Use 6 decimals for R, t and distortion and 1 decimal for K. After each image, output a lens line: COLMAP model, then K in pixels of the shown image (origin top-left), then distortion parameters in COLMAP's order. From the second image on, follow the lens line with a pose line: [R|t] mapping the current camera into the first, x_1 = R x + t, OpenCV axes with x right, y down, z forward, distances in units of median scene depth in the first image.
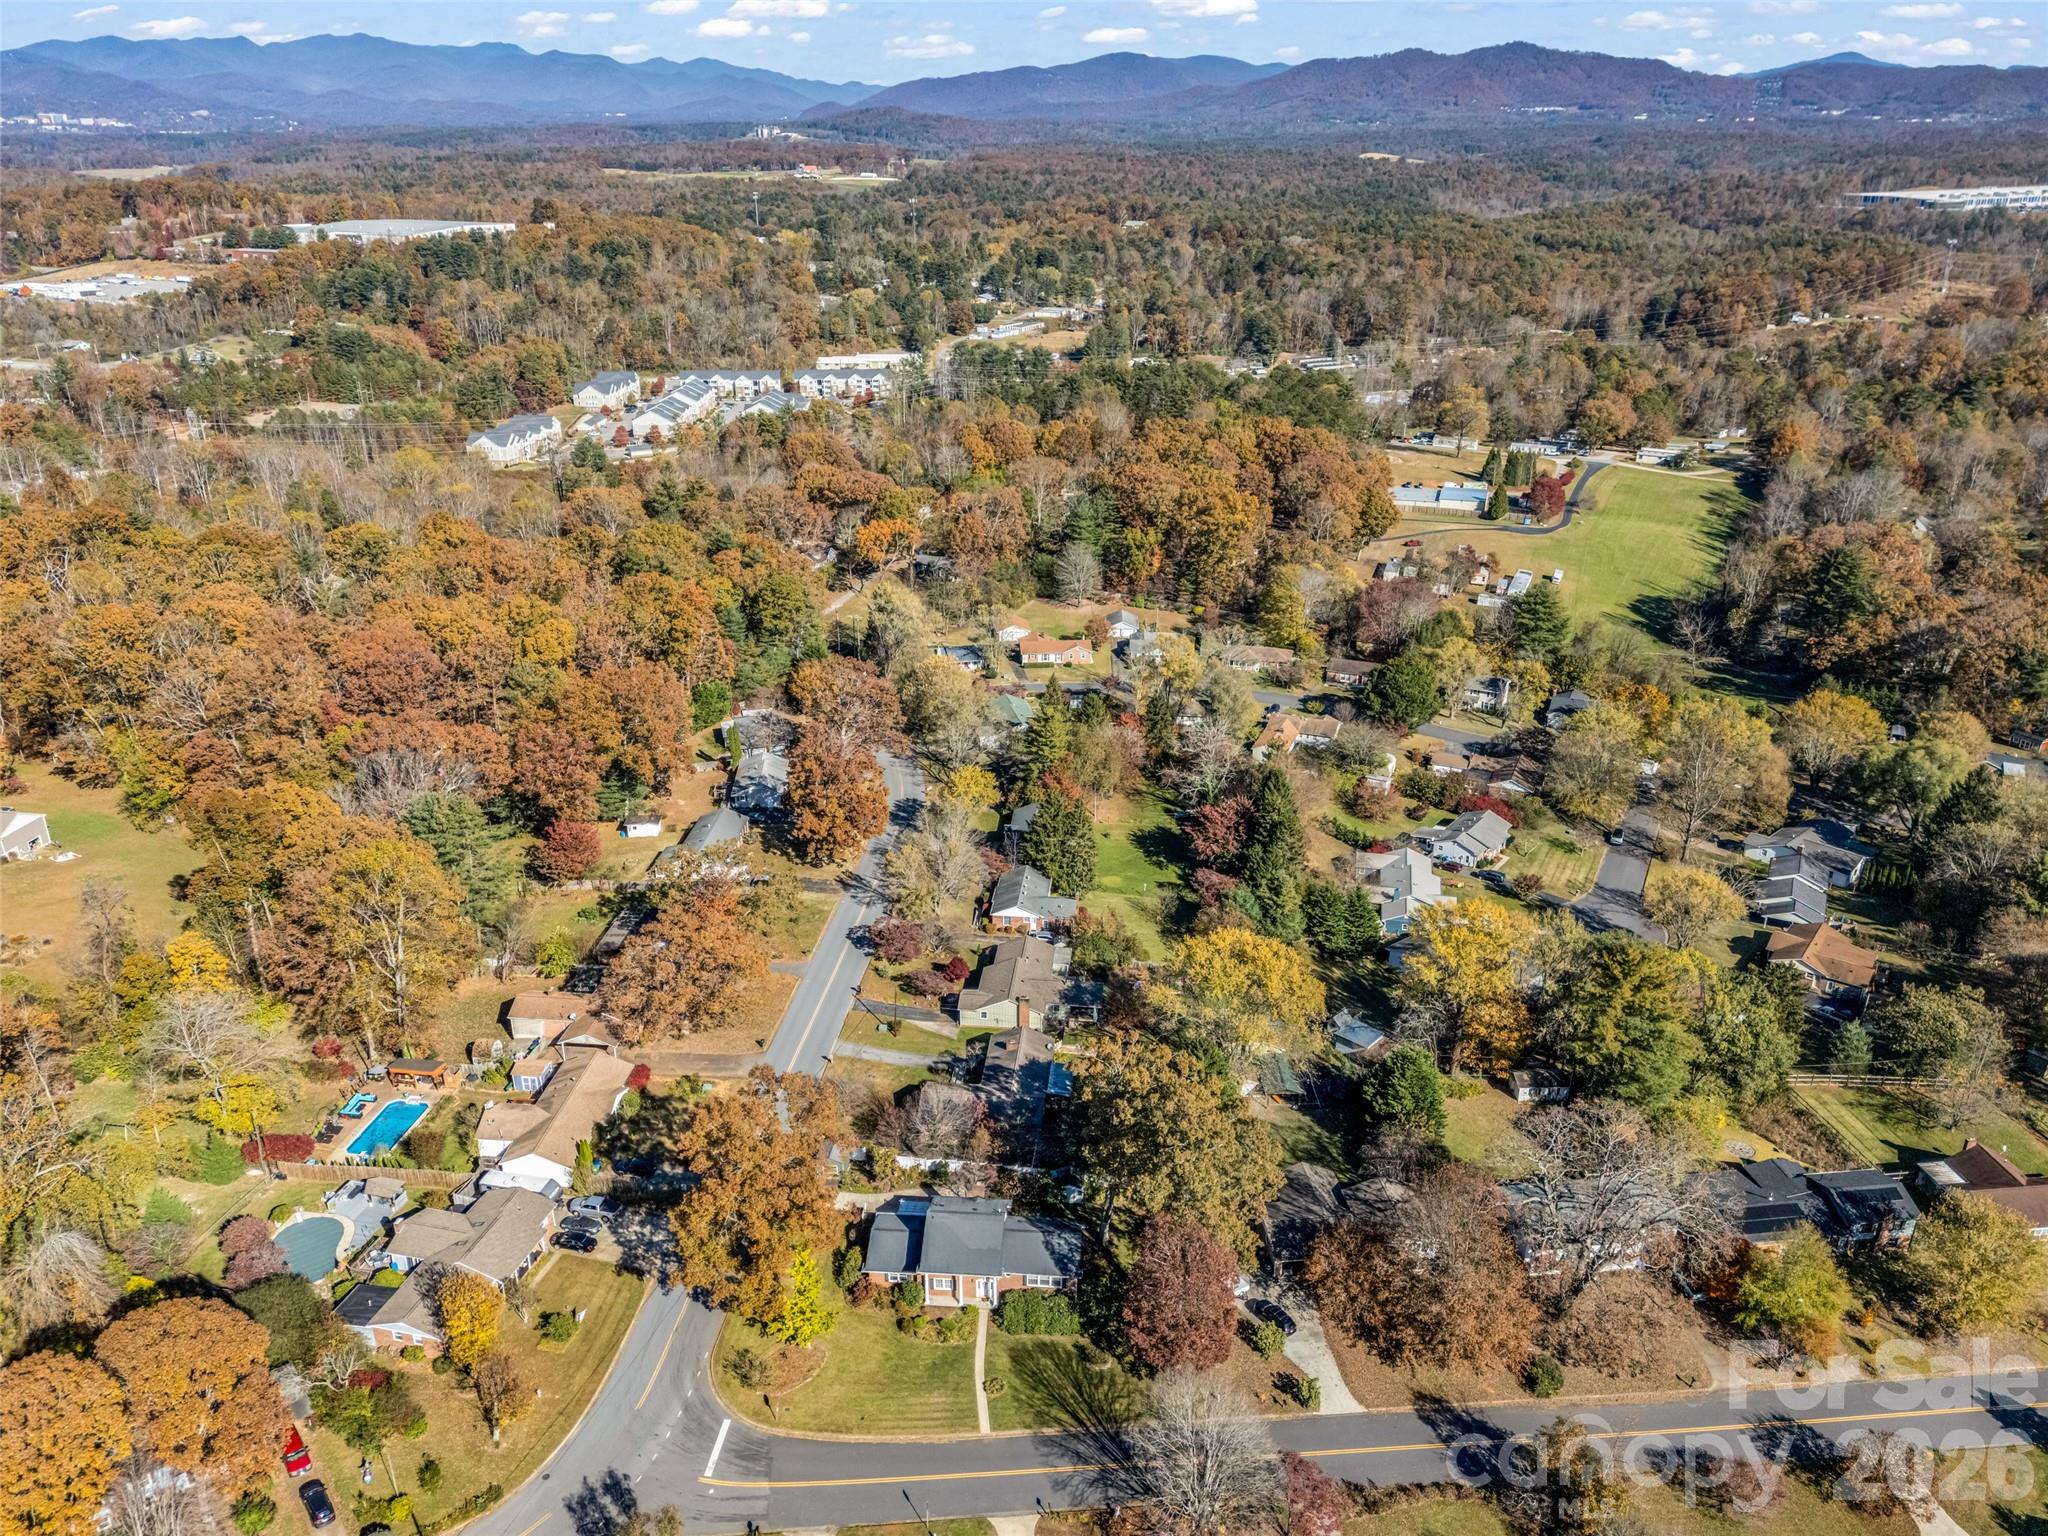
lens RADIAL K [[1390.4, 0, 1020.8], [0, 1390.4, 804.7], [0, 0, 1]] dist [0.043725, -0.057437]
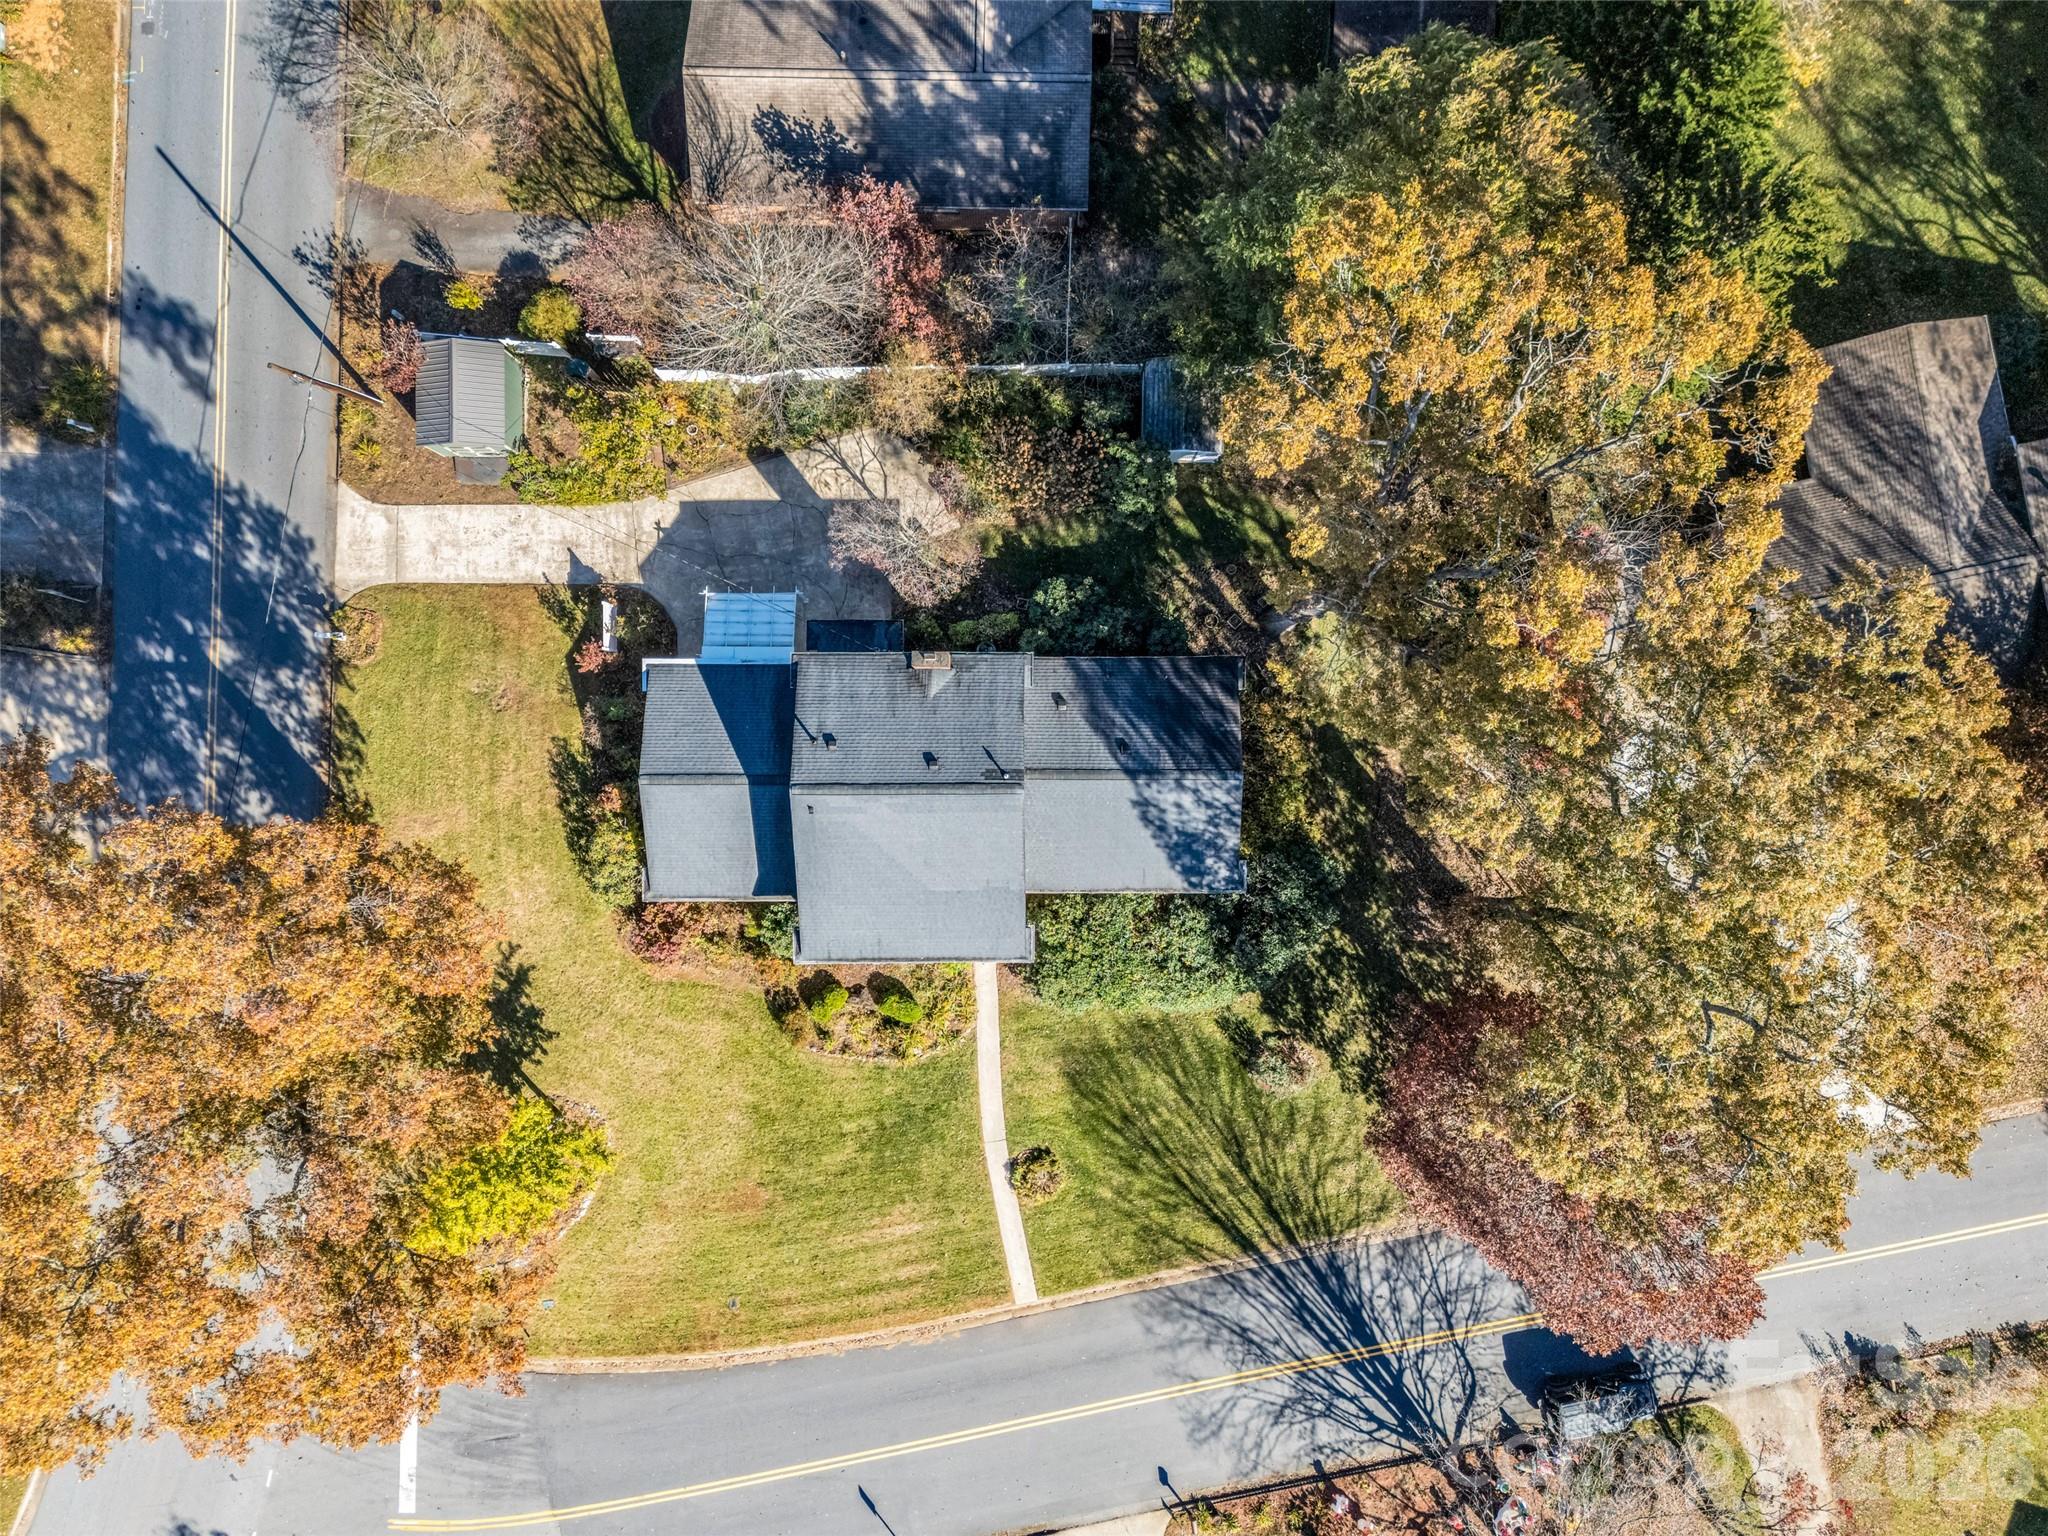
lens RADIAL K [[1462.5, 0, 1038.2], [0, 1462.5, 783.4], [0, 0, 1]] dist [0.172487, -0.217465]
pose [[0.996508, -0.080150, -0.023388, 0.001485], [0.053889, 0.403472, 0.913404, -0.028313], [-0.063773, -0.911475, 0.406383, 0.855394]]
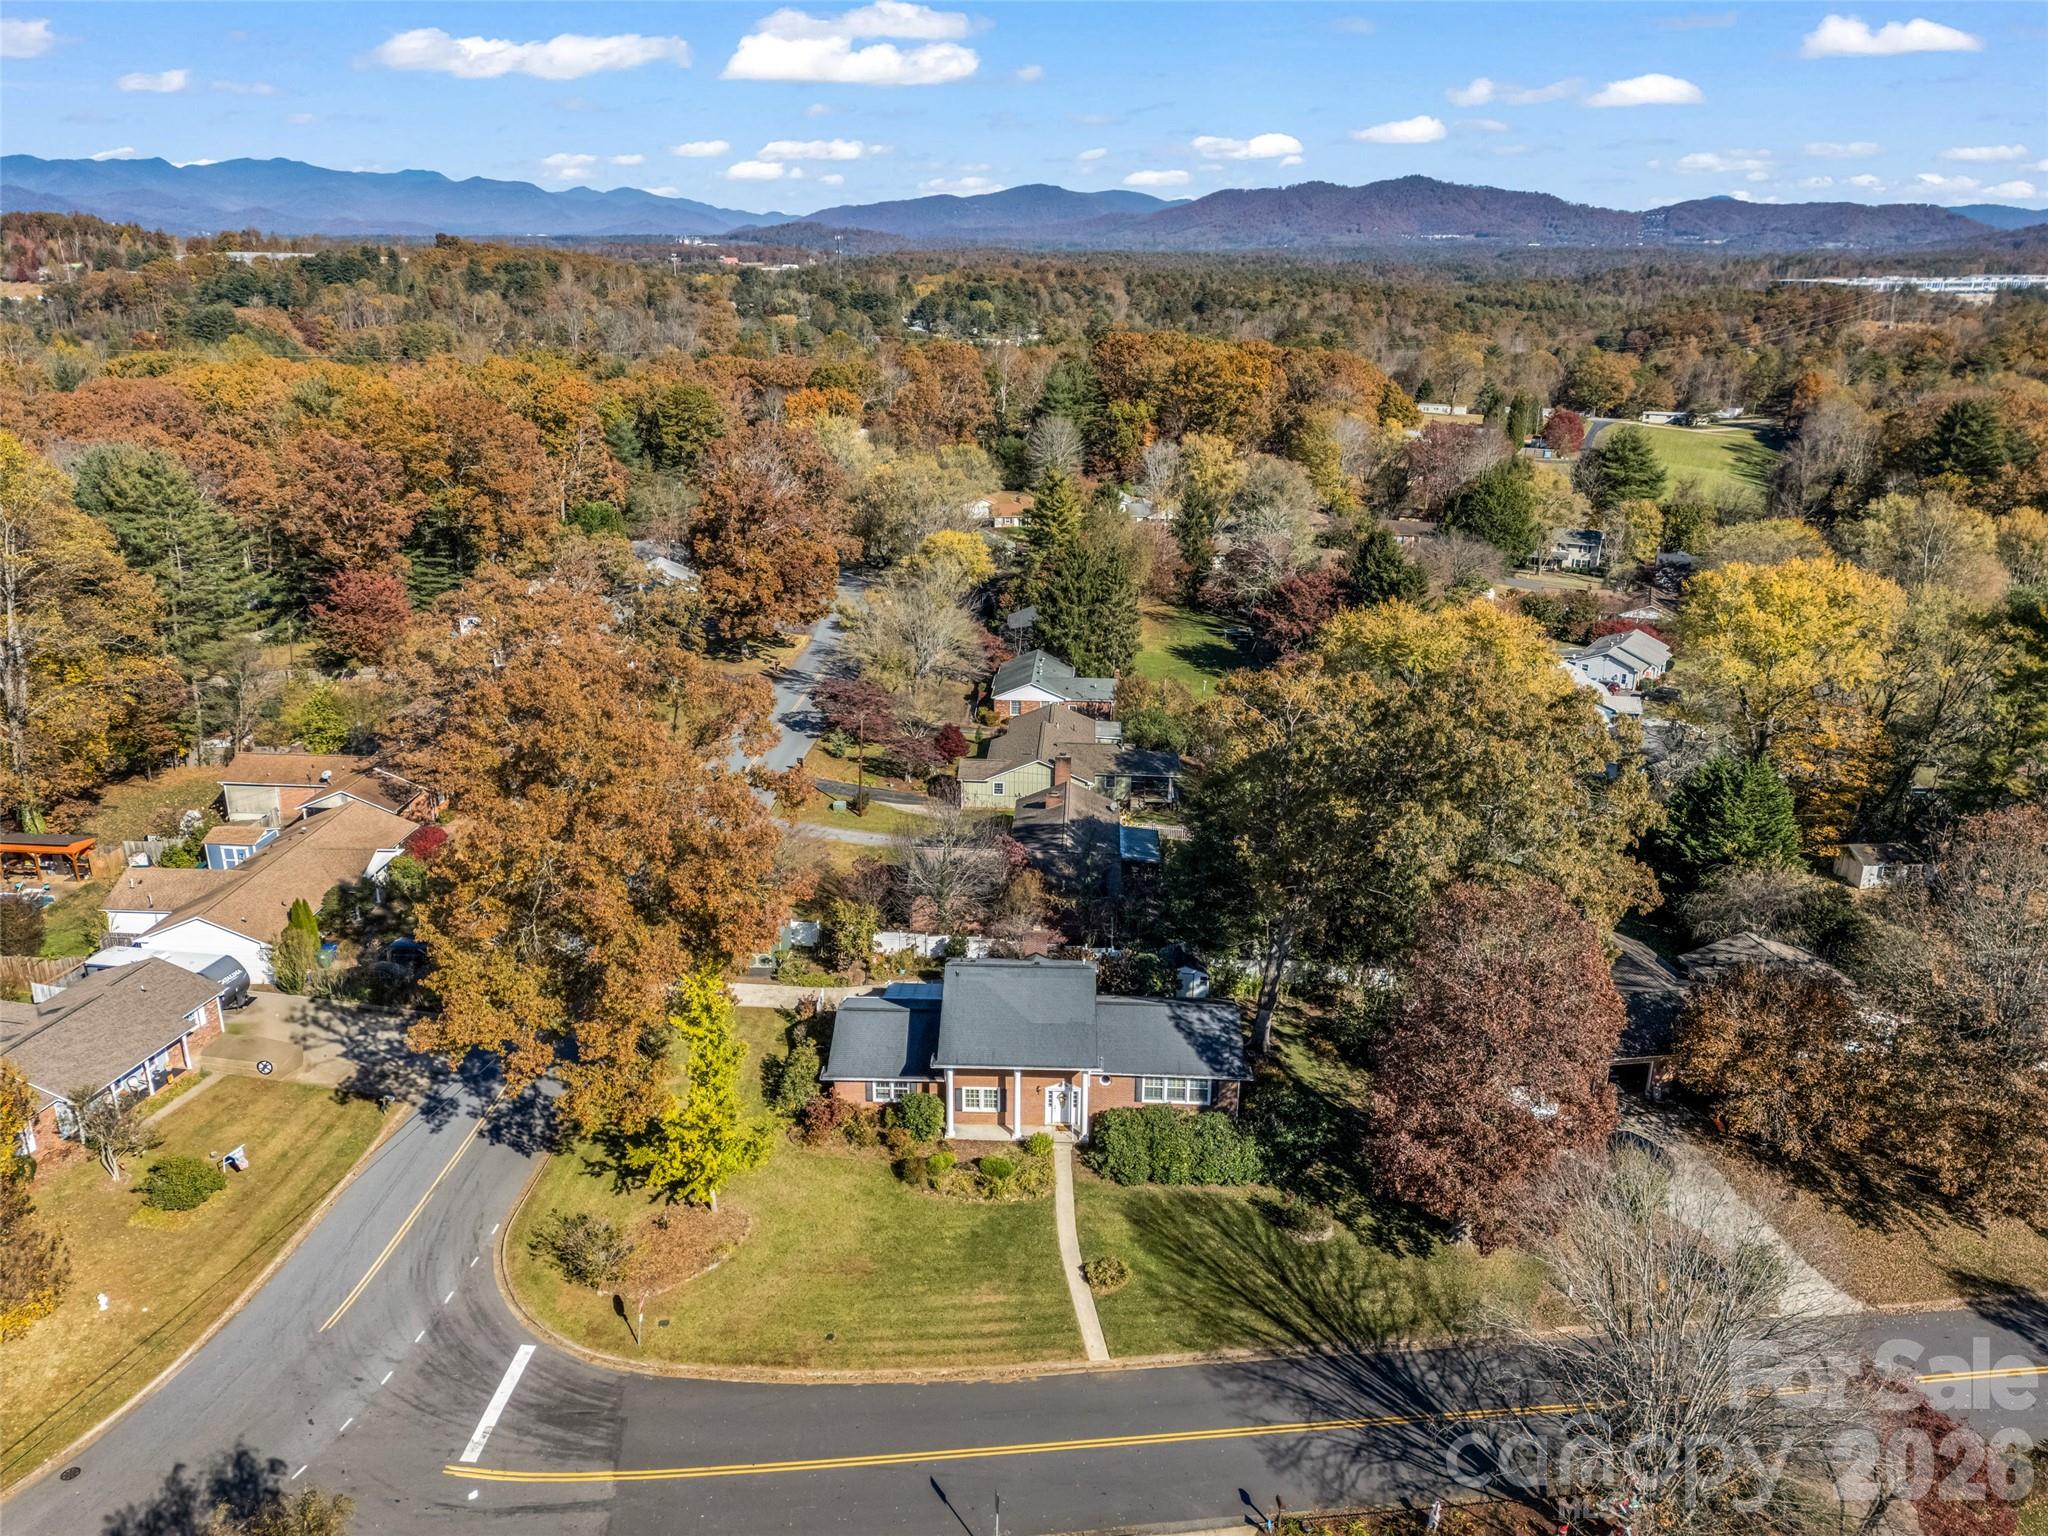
lens RADIAL K [[1442.3, 0, 1024.0], [0, 1442.3, 768.0], [0, 0, 1]] dist [0.059936, -0.072919]
pose [[0.998605, -0.005650, 0.052503, -0.066136], [0.010065, 0.996397, -0.084211, 0.263726], [-0.051838, 0.084622, 0.995064, 0.455610]]
